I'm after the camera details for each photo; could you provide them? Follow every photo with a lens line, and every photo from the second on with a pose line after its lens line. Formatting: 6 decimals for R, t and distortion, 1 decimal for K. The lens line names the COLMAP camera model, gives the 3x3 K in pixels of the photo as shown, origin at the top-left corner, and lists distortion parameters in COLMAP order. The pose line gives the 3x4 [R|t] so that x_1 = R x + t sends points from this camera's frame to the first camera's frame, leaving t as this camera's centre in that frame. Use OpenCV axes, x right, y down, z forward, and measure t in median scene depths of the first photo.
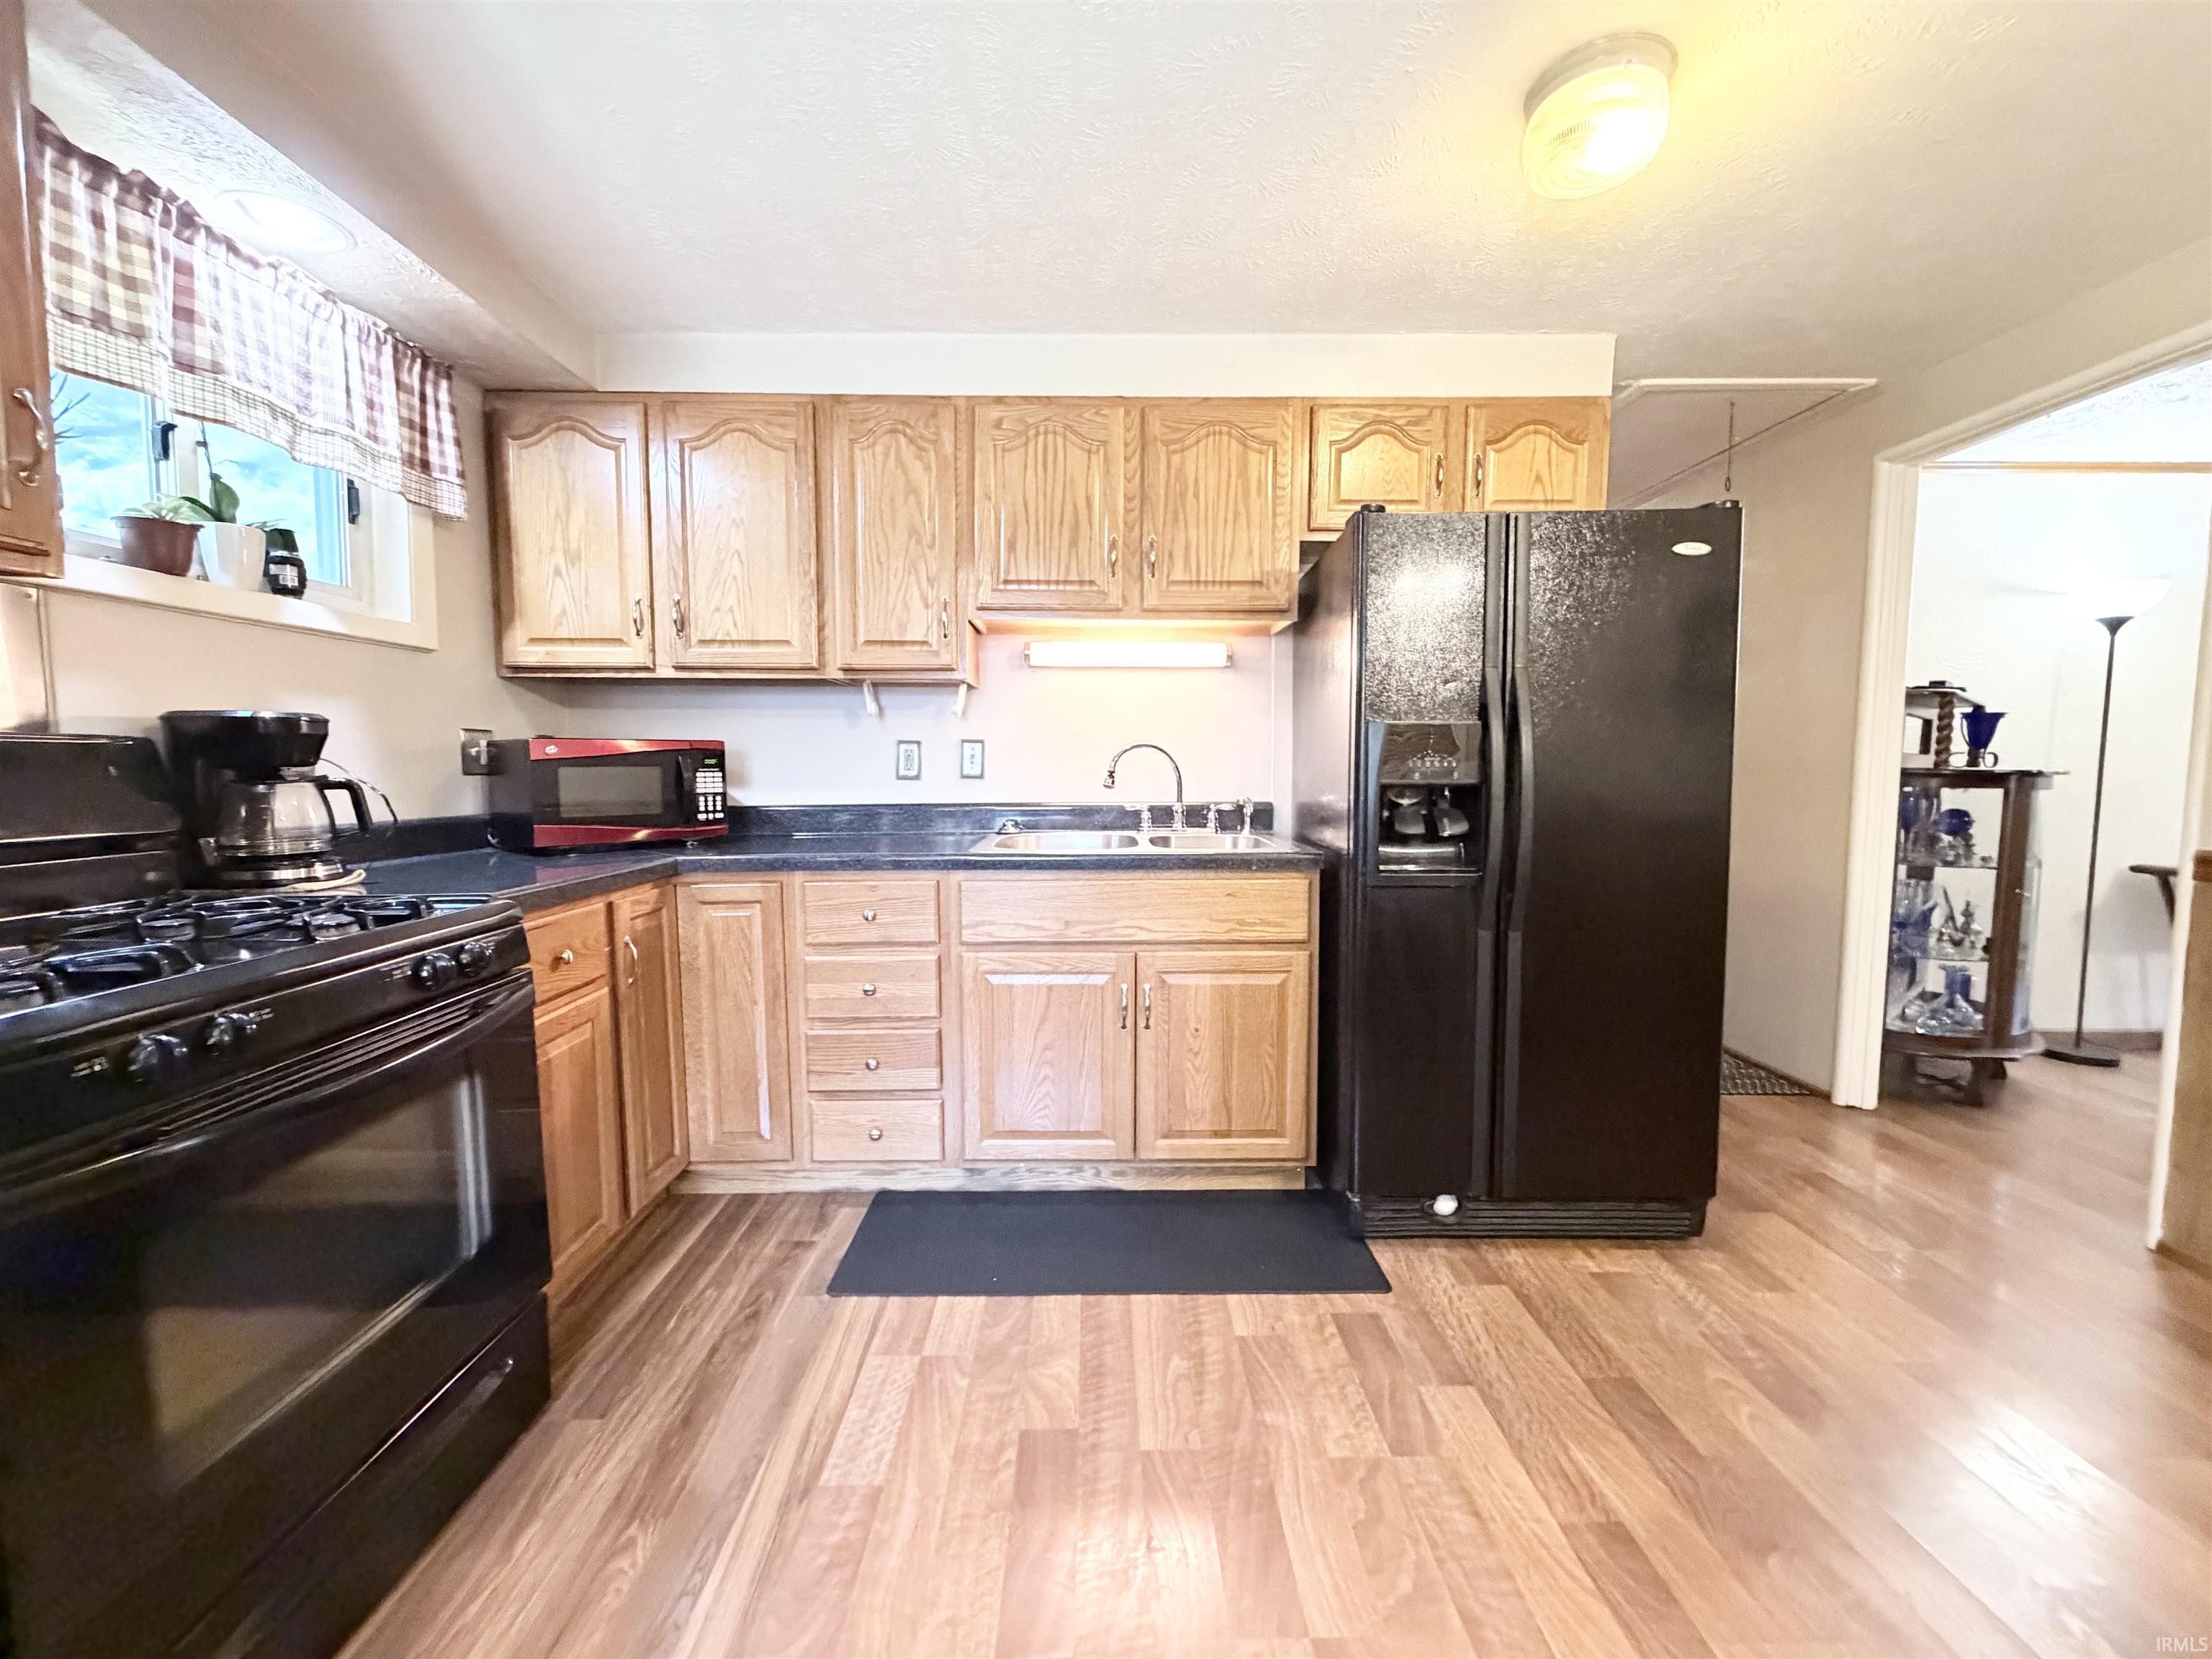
lens RADIAL K [[882.3, 0, 1098.4], [0, 882.3, 828.7], [0, 0, 1]] dist [0.000793, -0.000055]
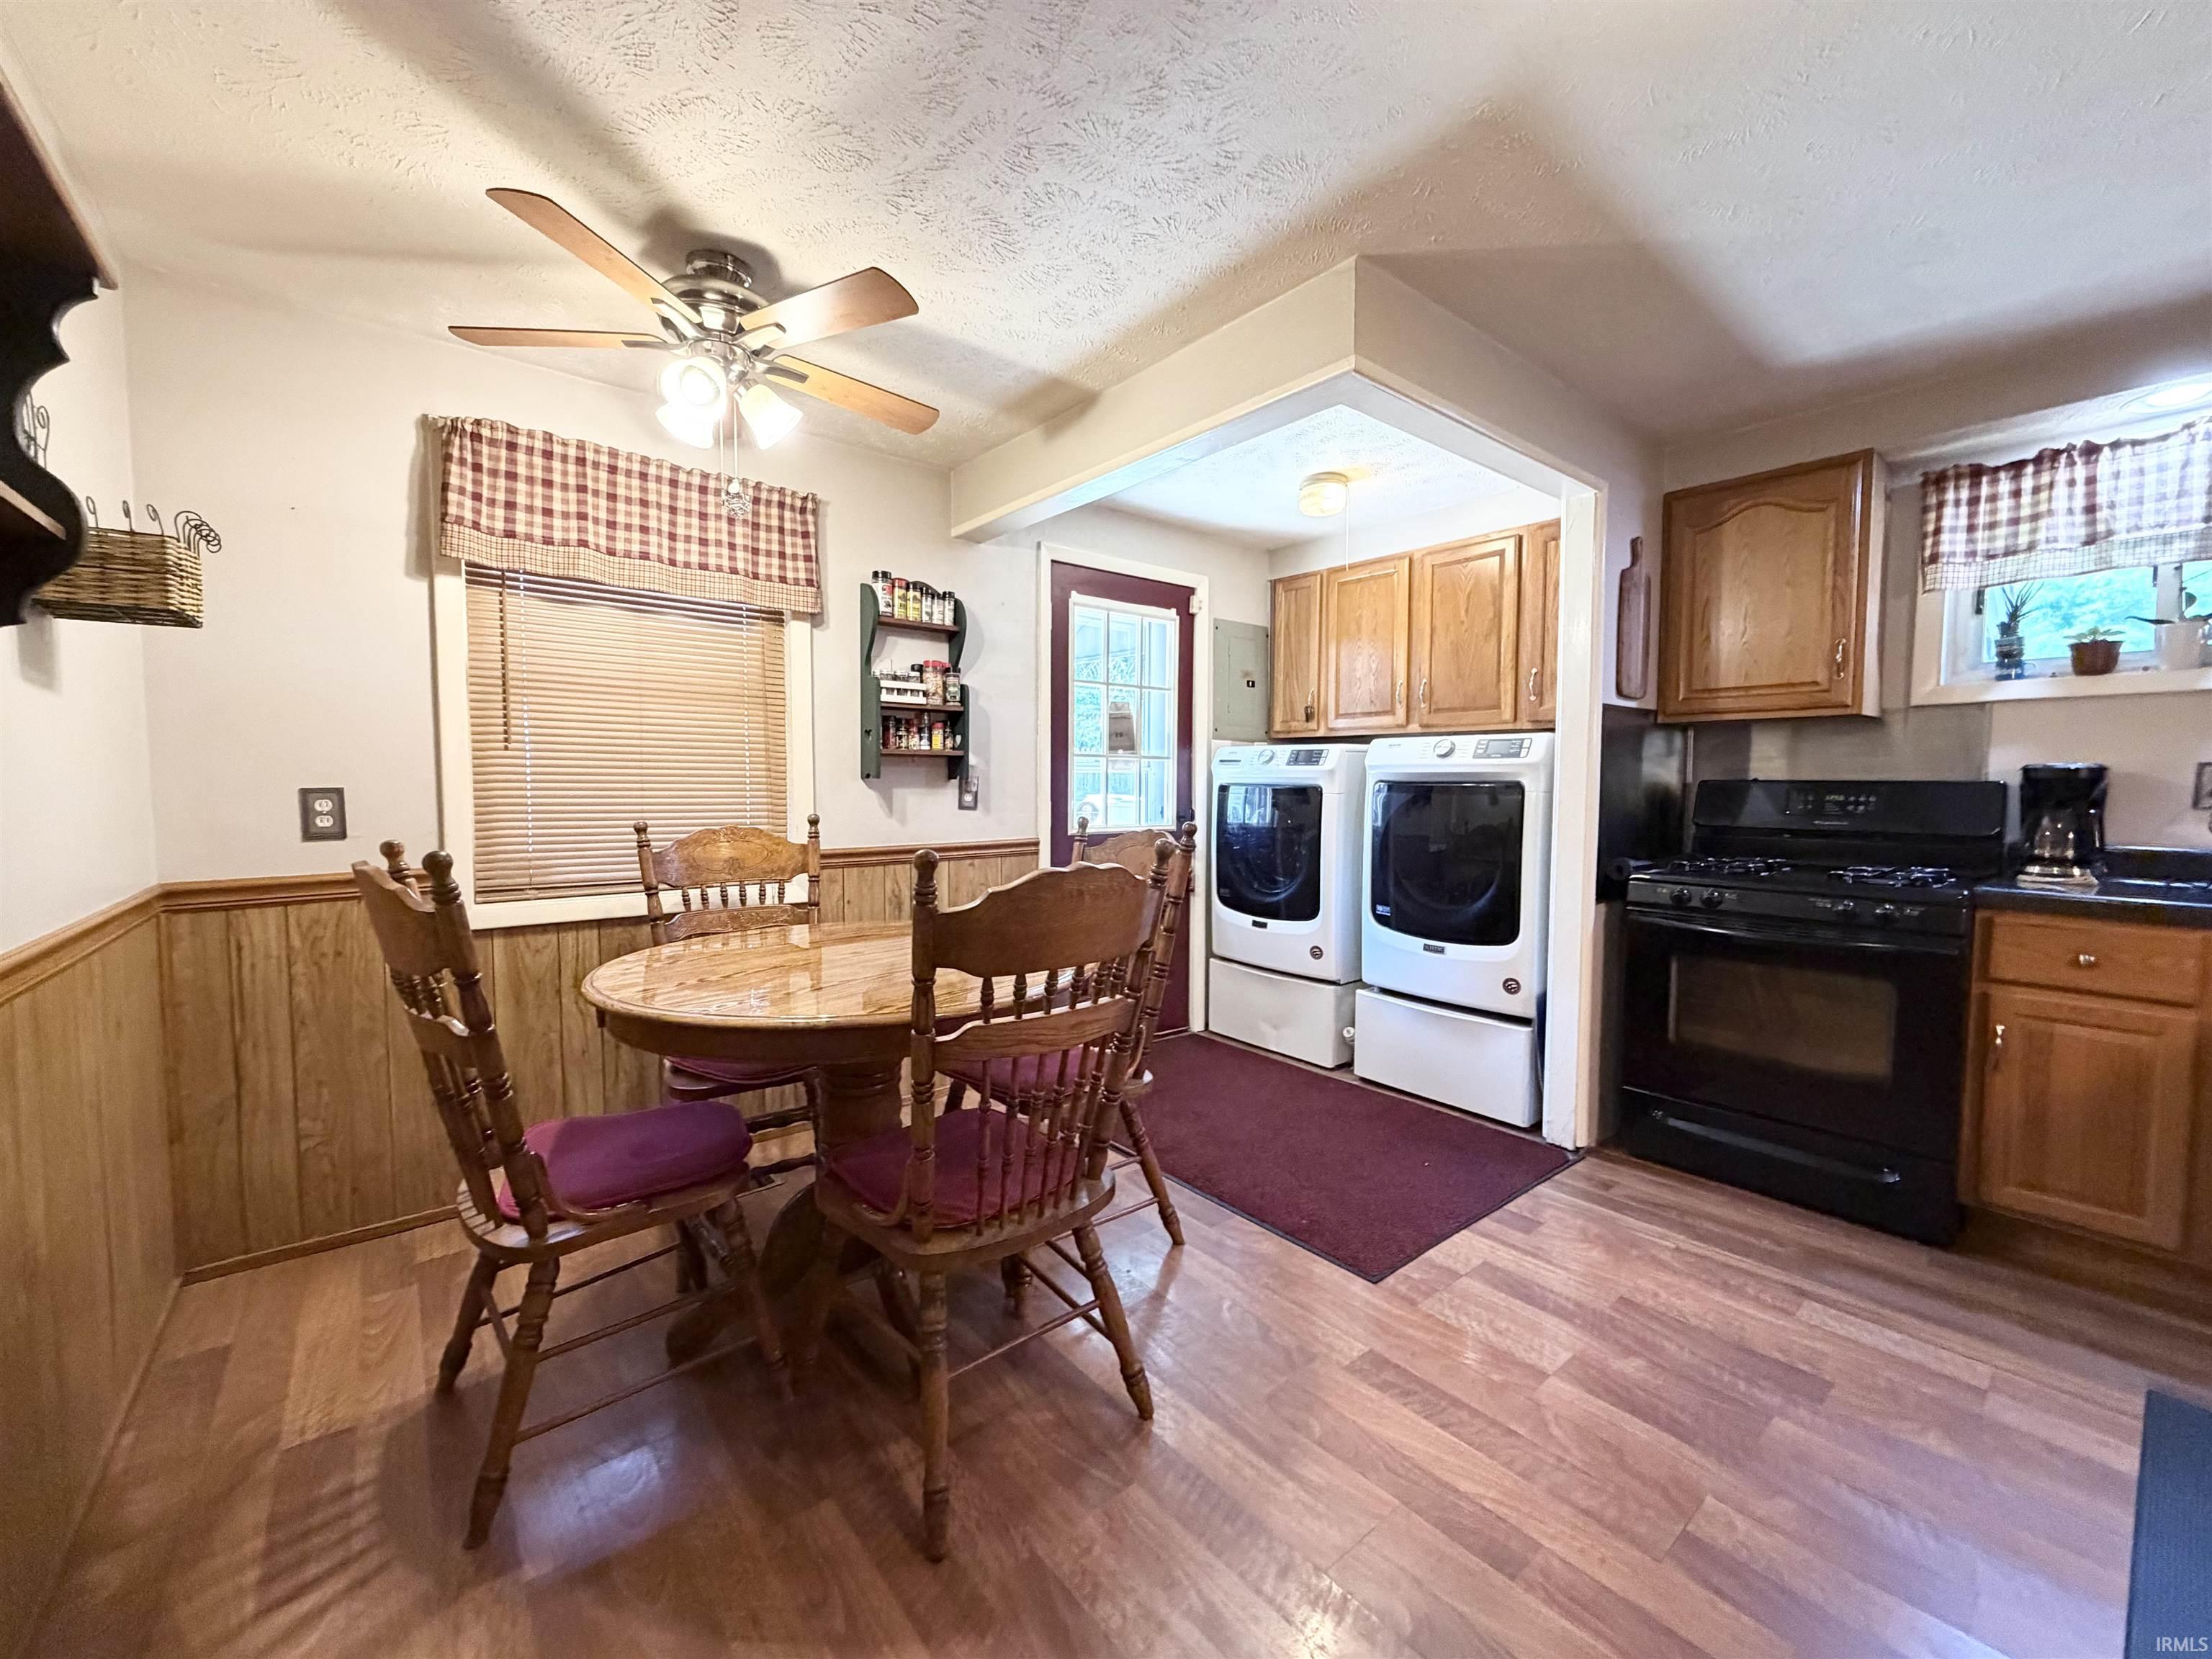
lens RADIAL K [[882.3, 0, 1098.4], [0, 882.3, 828.7], [0, 0, 1]] dist [0.000793, -0.000055]
pose [[-0.781583, 0.031987, -0.622980, 0.946448], [-0.049323, 0.992389, 0.112835, -0.080865], [0.621848, 0.118917, -0.774057, 0.847554]]
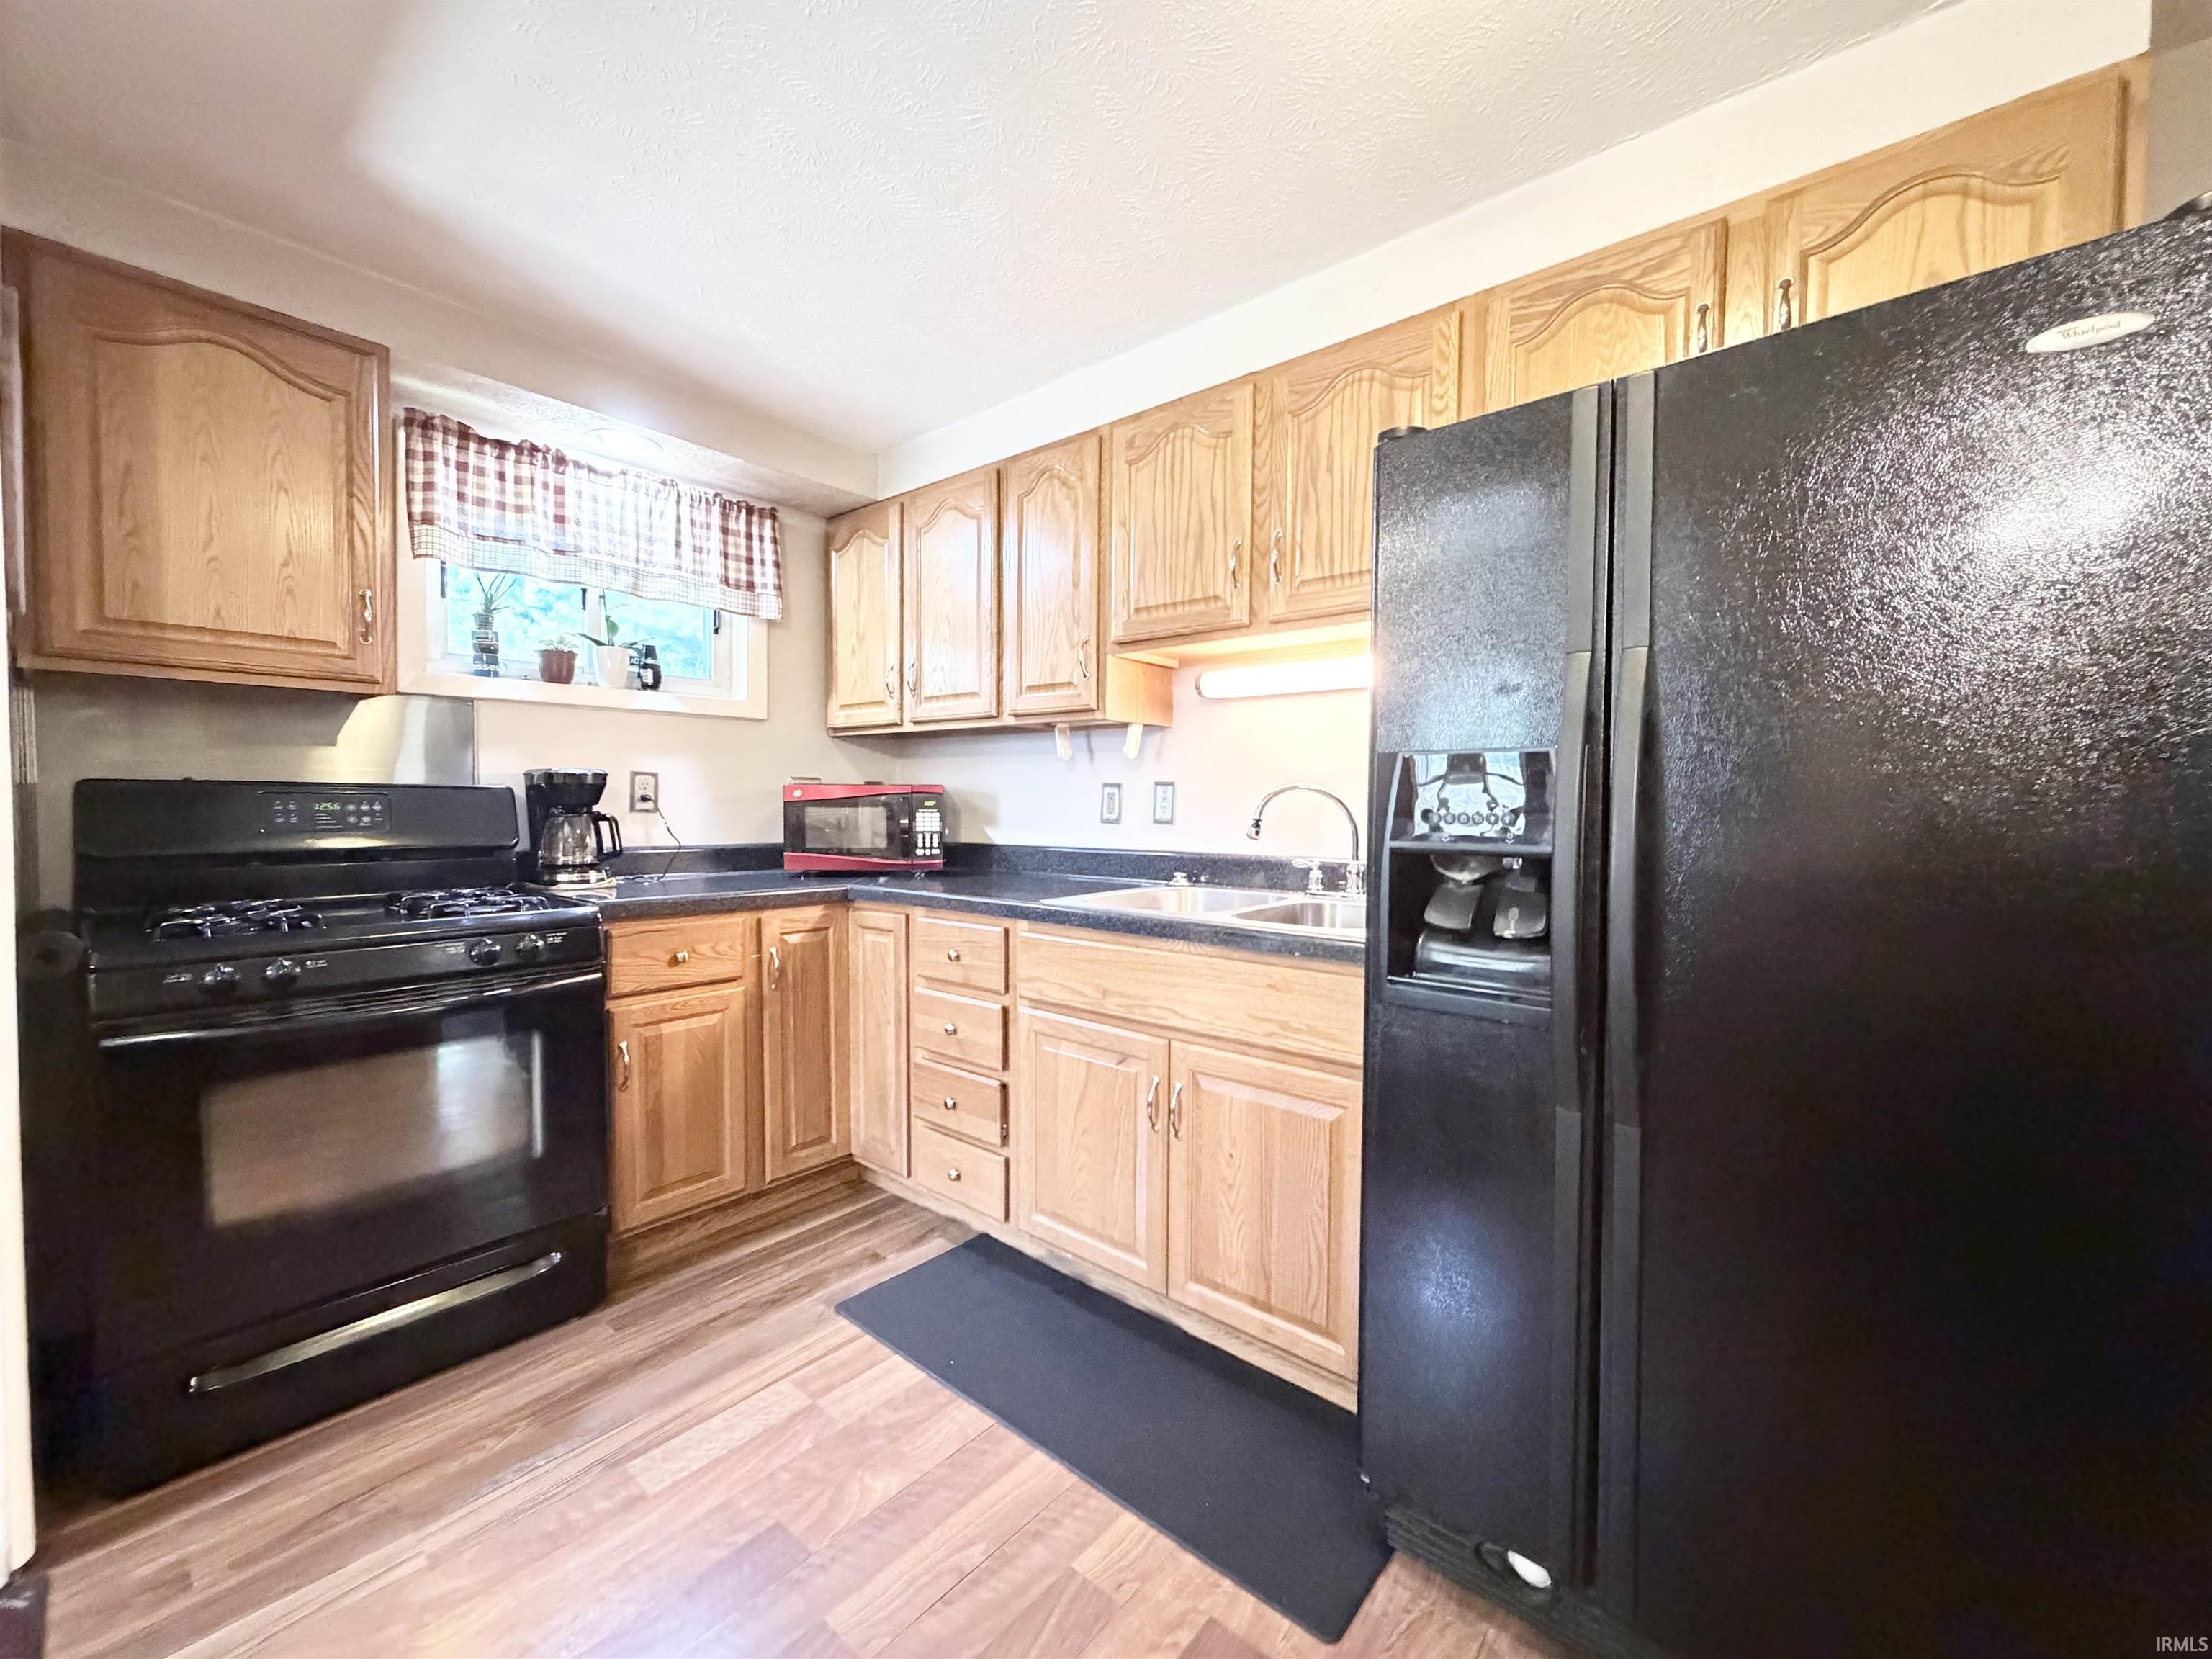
lens RADIAL K [[882.3, 0, 1098.4], [0, 882.3, 828.7], [0, 0, 1]] dist [0.000793, -0.000055]
pose [[0.757541, 0.026799, -0.652237, 0.529903], [-0.056603, 0.998090, -0.024733, -0.032360], [0.650329, 0.055655, 0.757611, 0.329717]]
